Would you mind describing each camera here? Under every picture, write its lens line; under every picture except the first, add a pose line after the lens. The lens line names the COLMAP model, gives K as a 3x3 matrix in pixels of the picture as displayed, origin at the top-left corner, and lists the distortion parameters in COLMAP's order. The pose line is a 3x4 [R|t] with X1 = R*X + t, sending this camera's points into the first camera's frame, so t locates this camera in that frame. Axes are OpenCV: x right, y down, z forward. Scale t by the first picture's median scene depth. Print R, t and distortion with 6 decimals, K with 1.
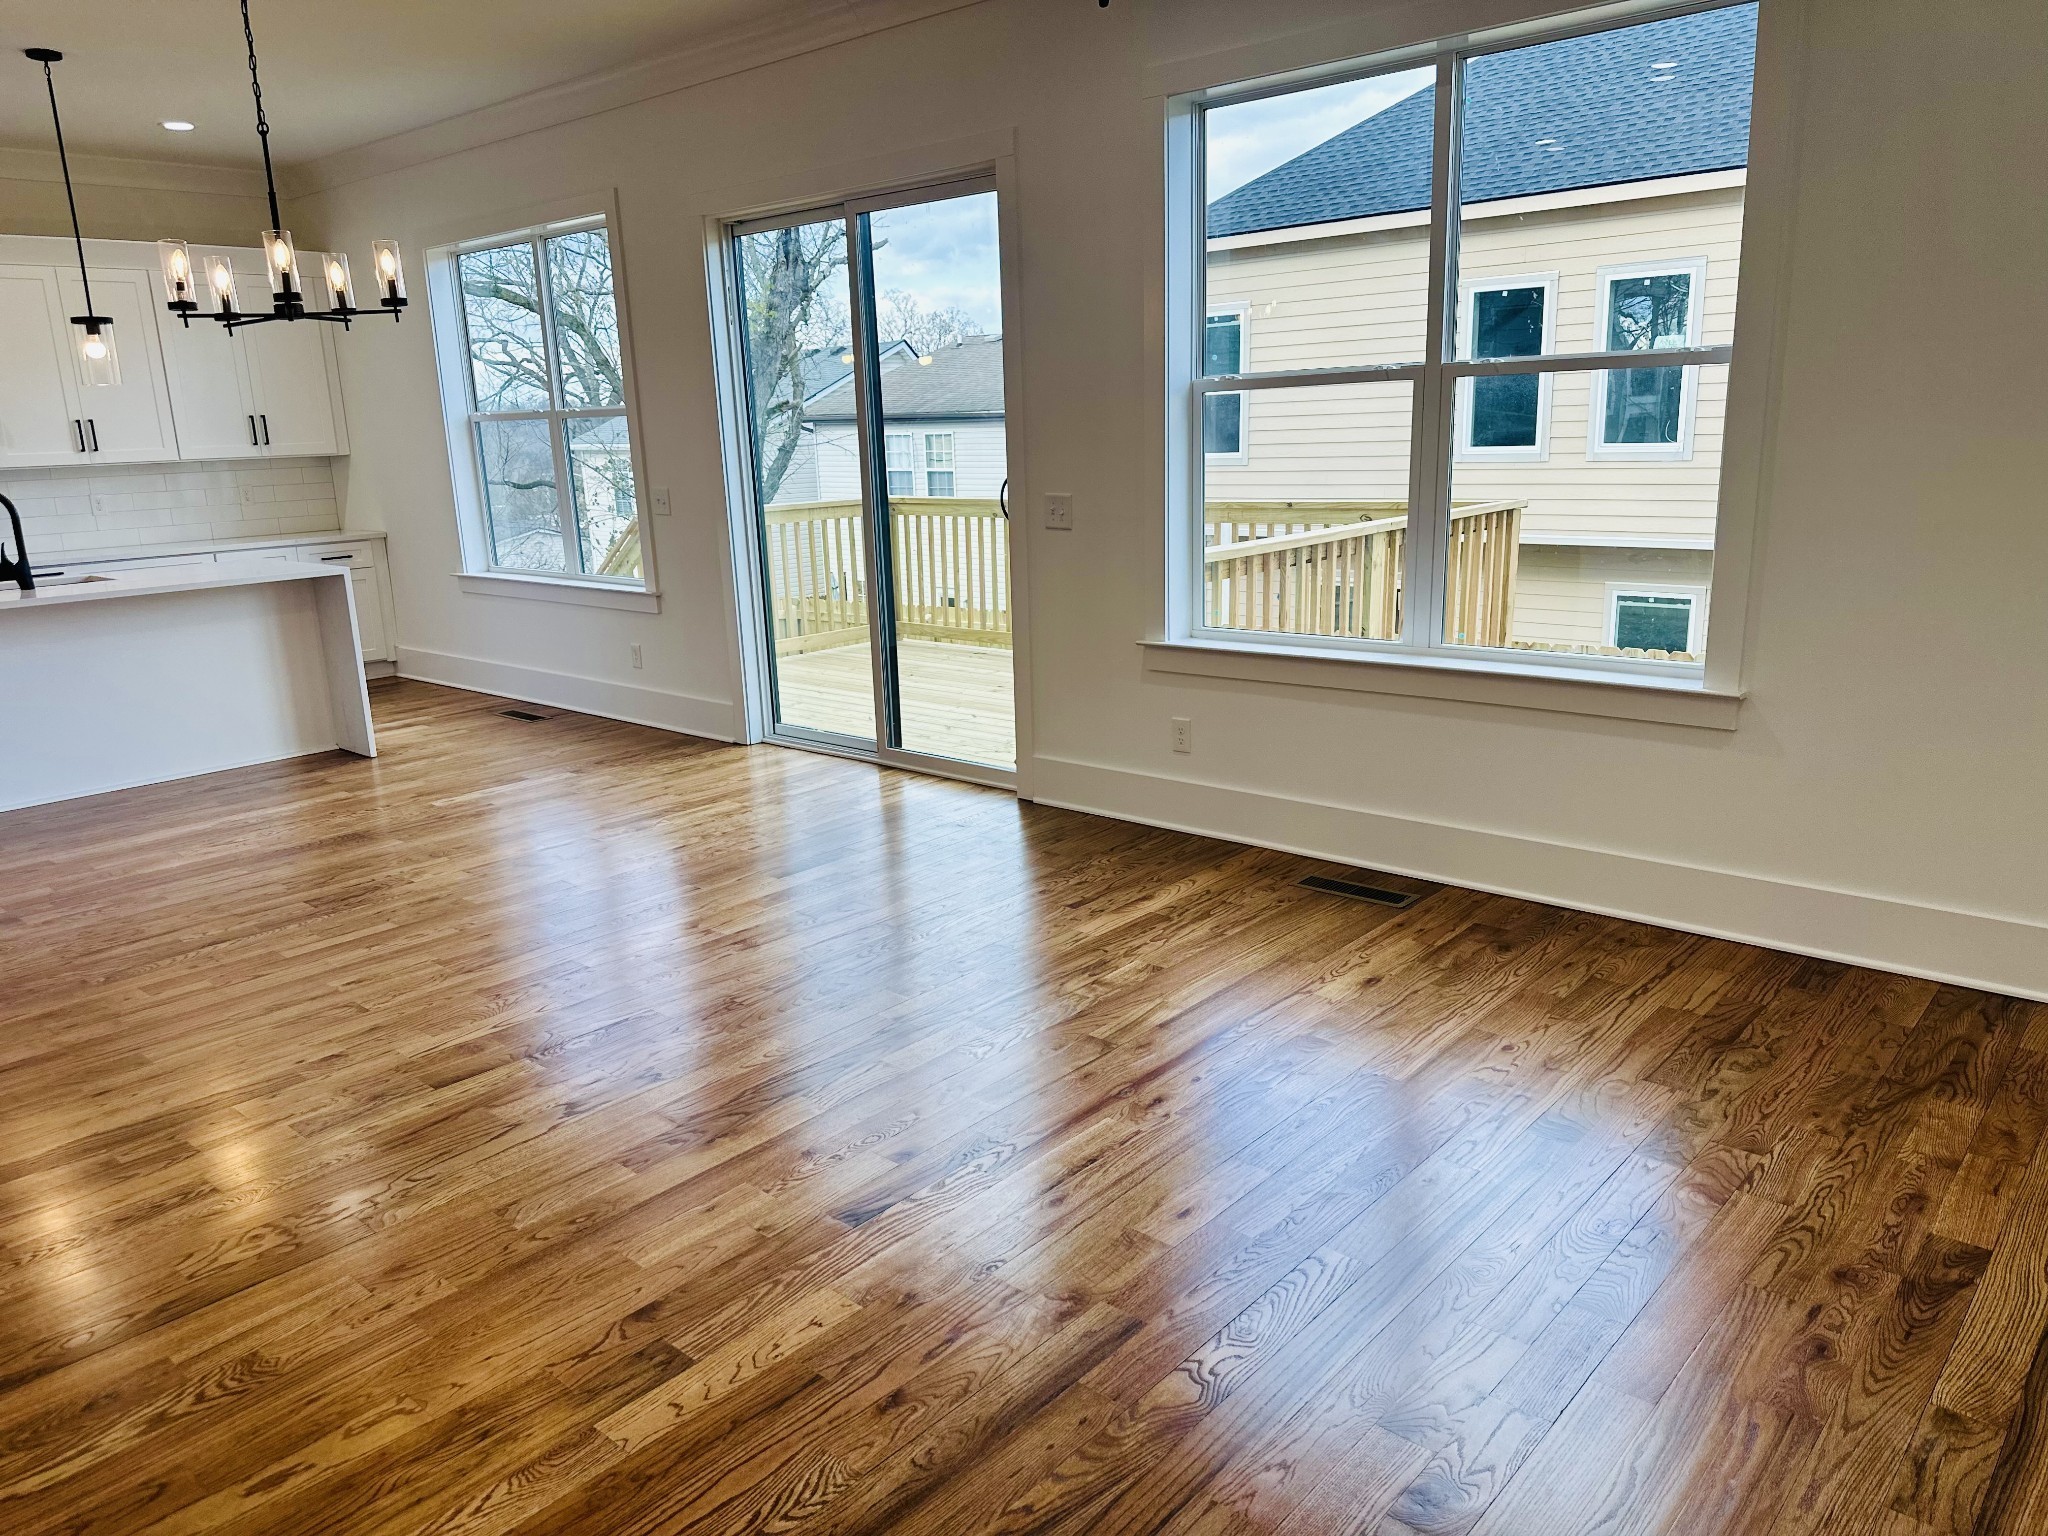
lens RADIAL K [[1446.9, 0, 1020.6], [0, 1446.9, 780.2], [0, 0, 1]] dist [0.025262, -0.028738]
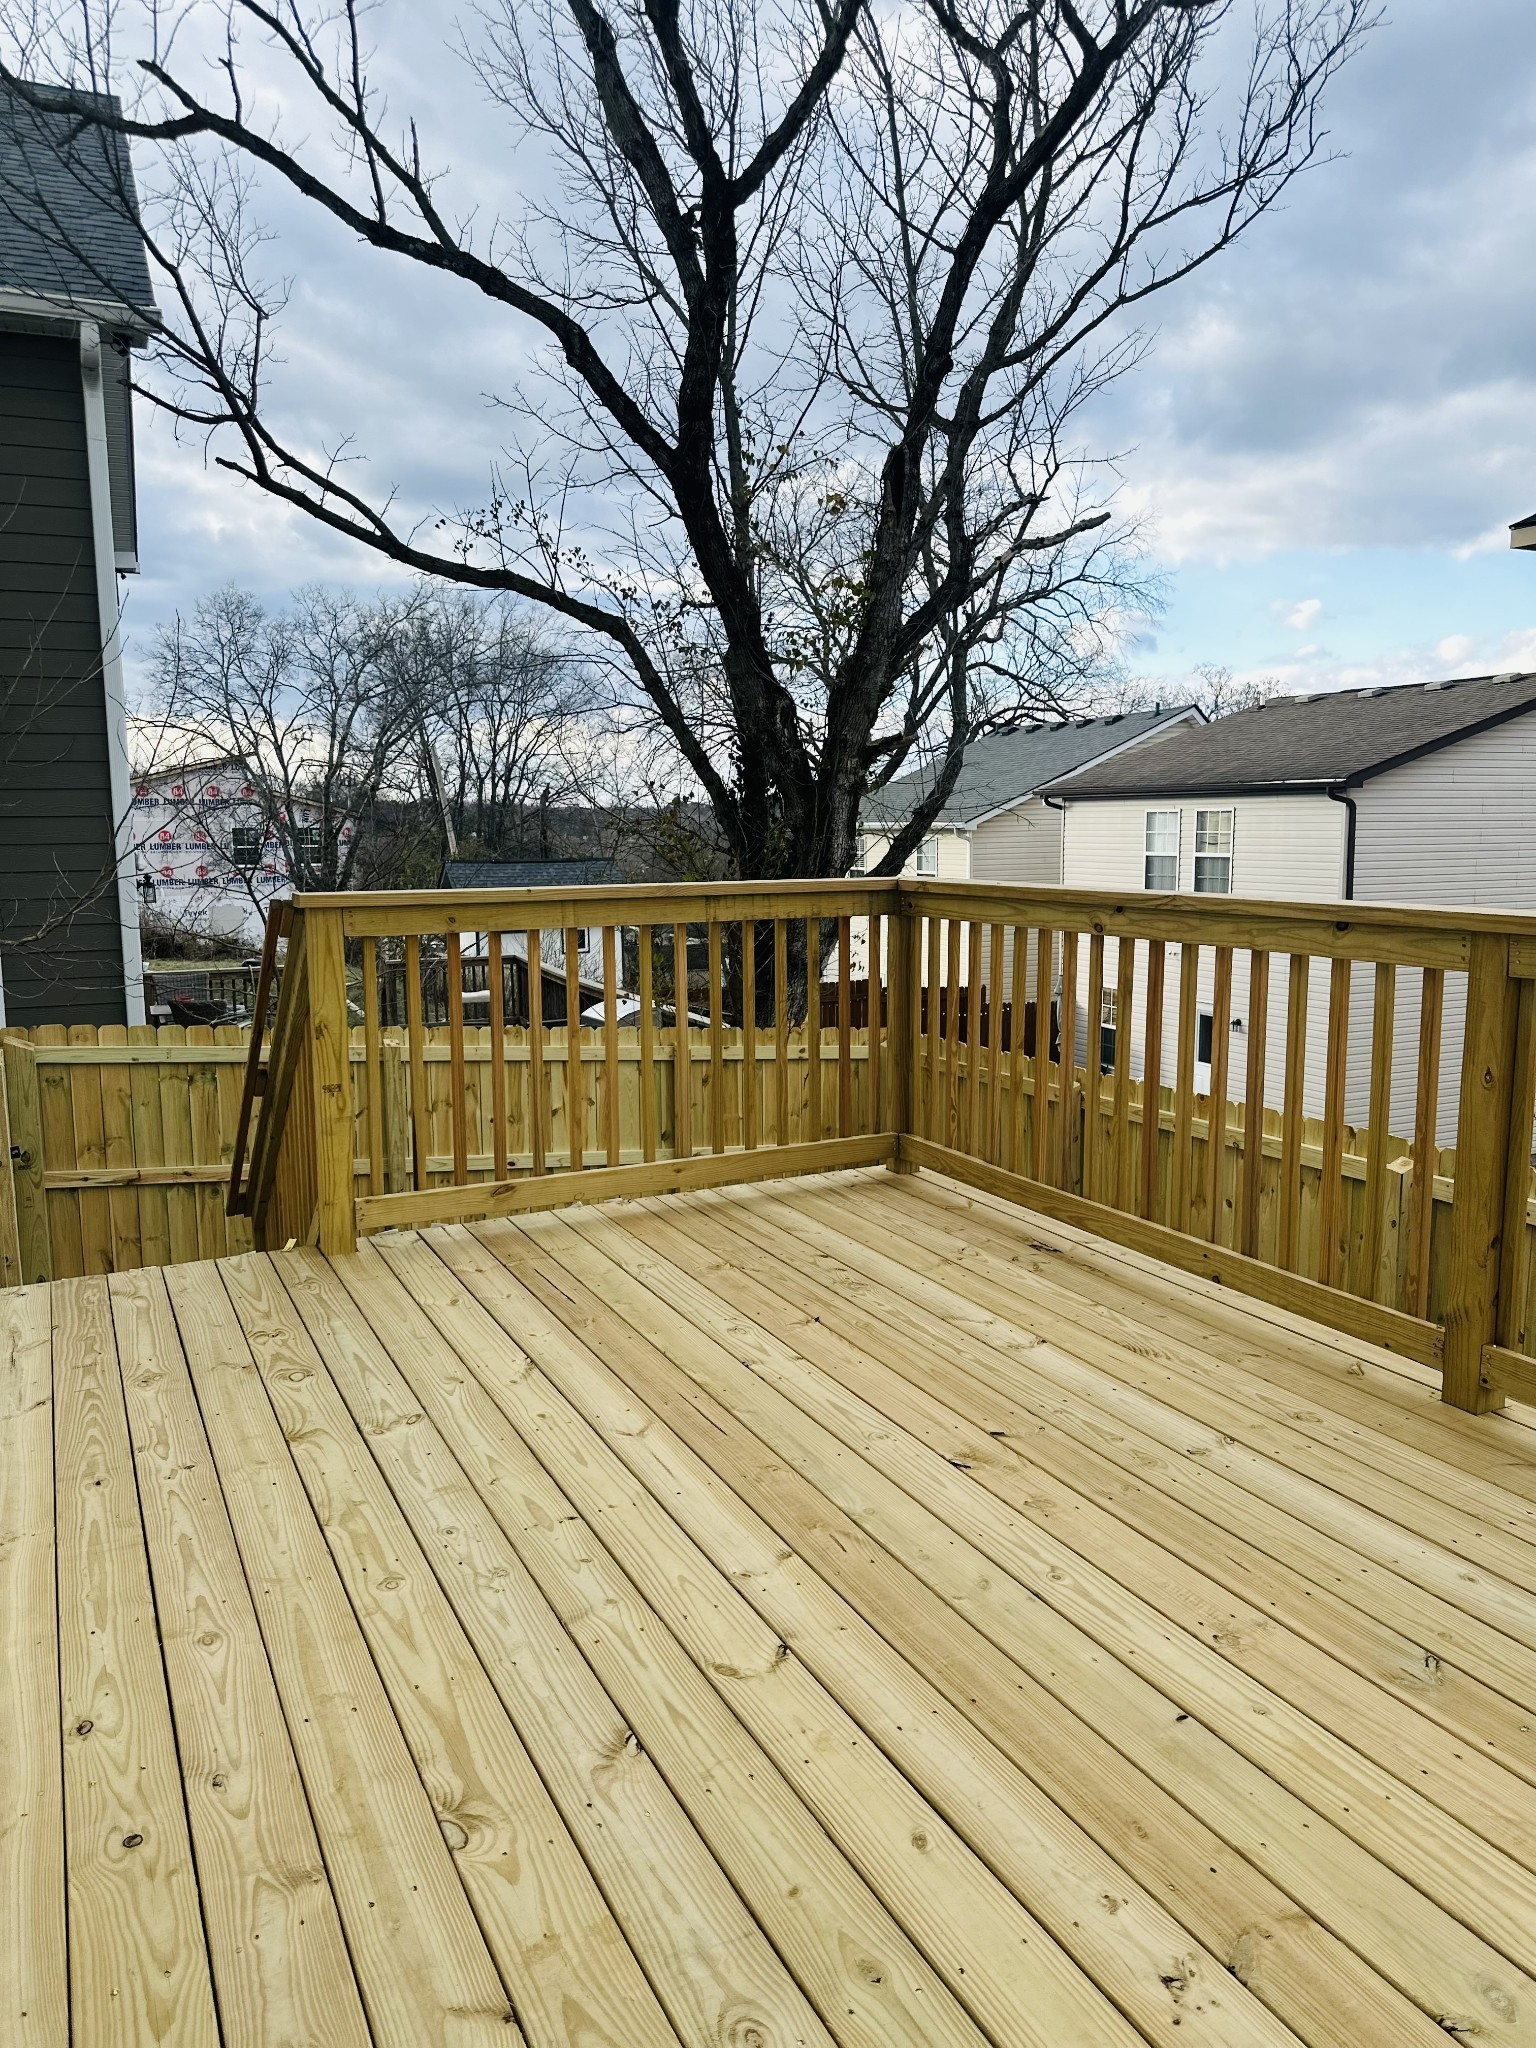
lens RADIAL K [[1446.9, 0, 766.3], [0, 1446.9, 1018.3], [0, 0, 1]] dist [0.025262, -0.028738]
pose [[0.925893, 0.062902, -0.372513, 0.029909], [-0.100853, 0.991411, -0.083266, -0.070789], [0.364076, 0.114665, 0.924284, 0.366474]]
